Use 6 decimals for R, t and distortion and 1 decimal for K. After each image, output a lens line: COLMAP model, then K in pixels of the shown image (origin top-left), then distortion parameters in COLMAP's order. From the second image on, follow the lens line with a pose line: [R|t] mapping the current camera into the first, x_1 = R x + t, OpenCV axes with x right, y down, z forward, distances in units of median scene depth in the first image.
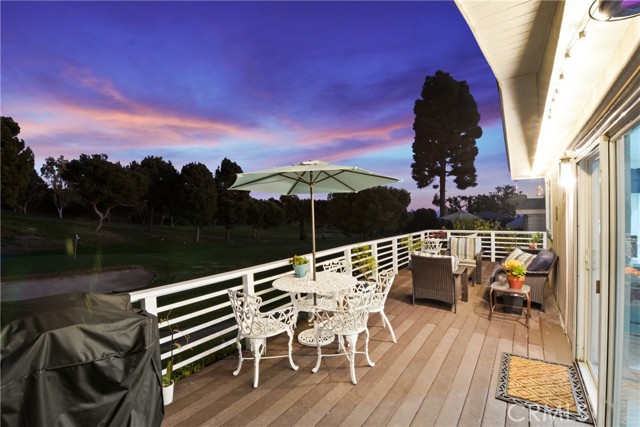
lens RADIAL K [[289.9, 0, 319.0], [0, 289.9, 214.1], [0, 0, 1]] dist [-0.012723, 0.000338]
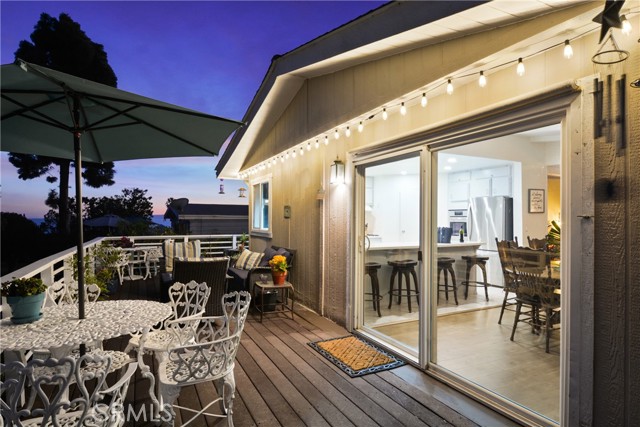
lens RADIAL K [[360.2, 0, 321.5], [0, 360.2, 215.8], [0, 0, 1]] dist [0.005721, -0.001149]
pose [[0.466494, 0.031028, 0.883980, -0.389195], [-0.012058, 0.999515, -0.028720, 0.060487], [-0.884442, 0.002739, 0.466641, 0.310864]]
